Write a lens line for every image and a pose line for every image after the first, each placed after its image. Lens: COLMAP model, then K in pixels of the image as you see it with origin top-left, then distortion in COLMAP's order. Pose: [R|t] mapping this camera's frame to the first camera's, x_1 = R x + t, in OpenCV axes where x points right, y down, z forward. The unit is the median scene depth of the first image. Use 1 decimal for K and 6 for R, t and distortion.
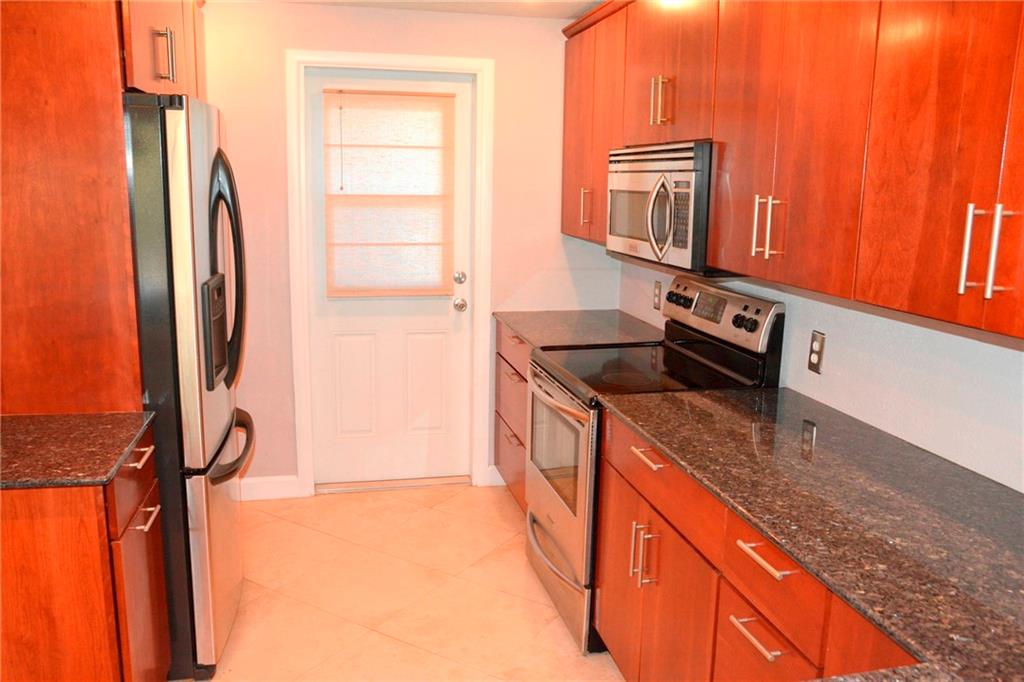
lens RADIAL K [[842.3, 0, 512.0], [0, 842.3, 341.0], [0, 0, 1]] dist [-0.074614, 0.101458]
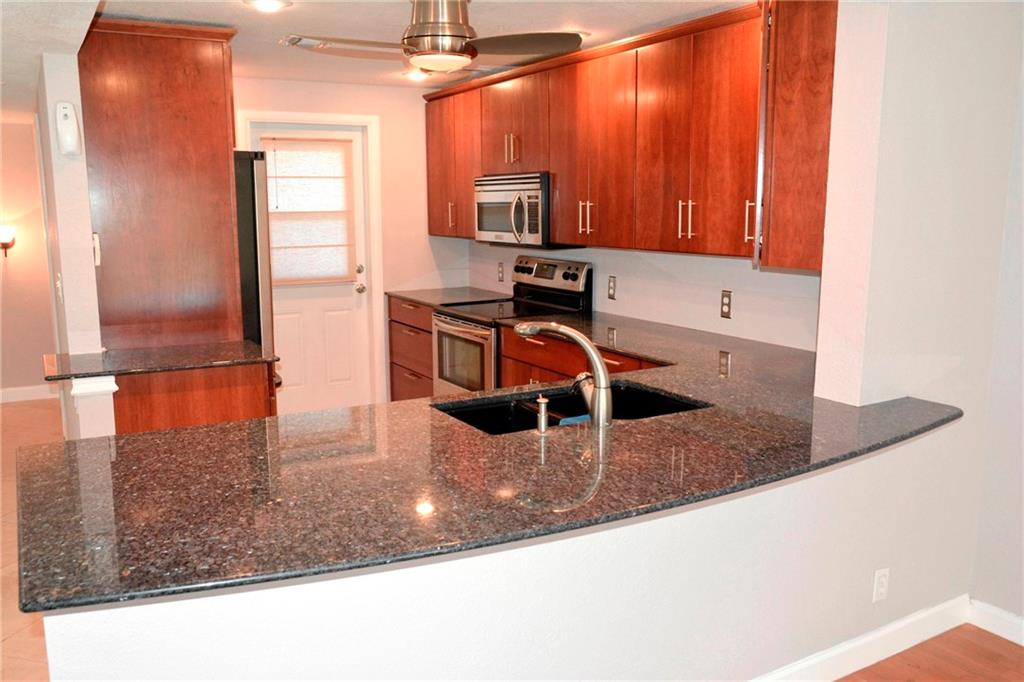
lens RADIAL K [[859.4, 0, 512.0], [0, 859.4, 341.0], [0, 0, 1]] dist [-0.083377, 0.074971]
pose [[0.957194, -0.069546, 0.280967, -0.349493], [0.076859, 0.996928, -0.015079, 0.131260], [-0.279056, 0.036029, 0.959599, -0.671662]]
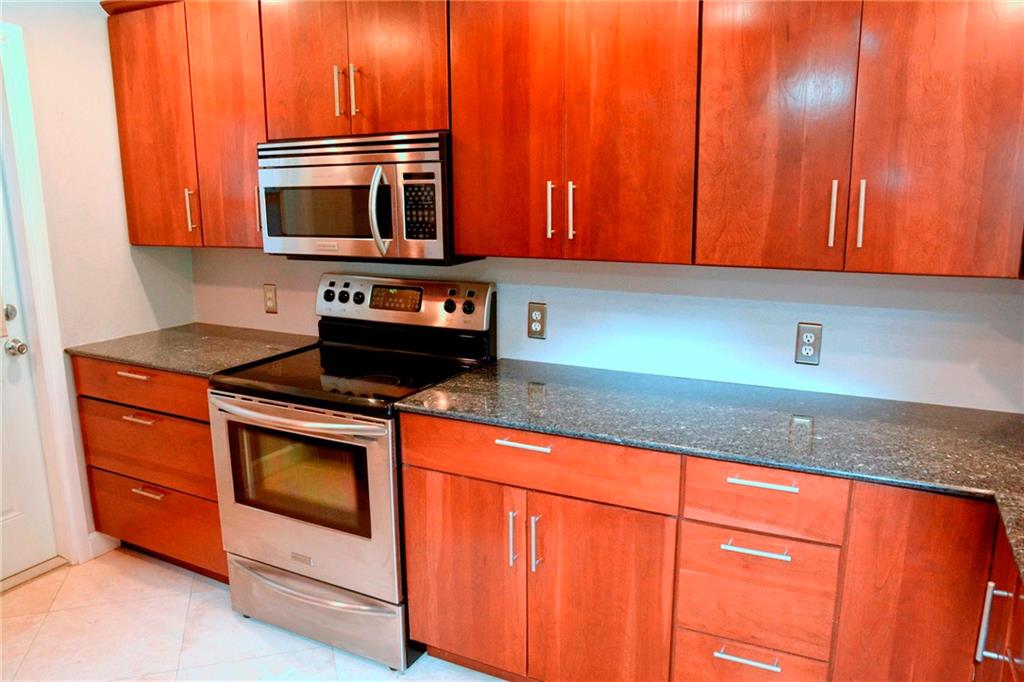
lens RADIAL K [[735.6, 0, 512.0], [0, 735.6, 341.0], [0, 0, 1]] dist [-0.083446, 0.001885]
pose [[0.640468, -0.172364, 0.748393, -0.392027], [0.159833, 0.983067, 0.089629, -0.052228], [-0.751169, 0.062213, 0.657172, 0.345736]]
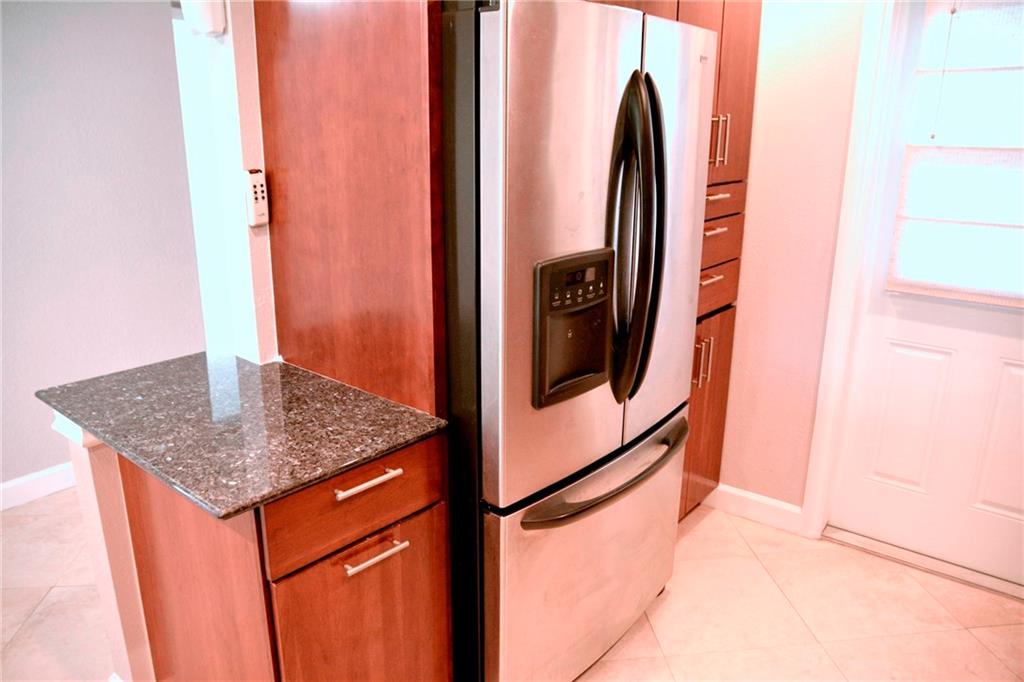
lens RADIAL K [[735.6, 0, 512.0], [0, 735.6, 341.0], [0, 0, 1]] dist [-0.083446, 0.001885]
pose [[0.603957, 0.208714, -0.769204, 0.100926], [-0.139038, 0.977895, 0.156171, -0.088821], [0.784796, 0.012628, 0.619626, 0.536806]]
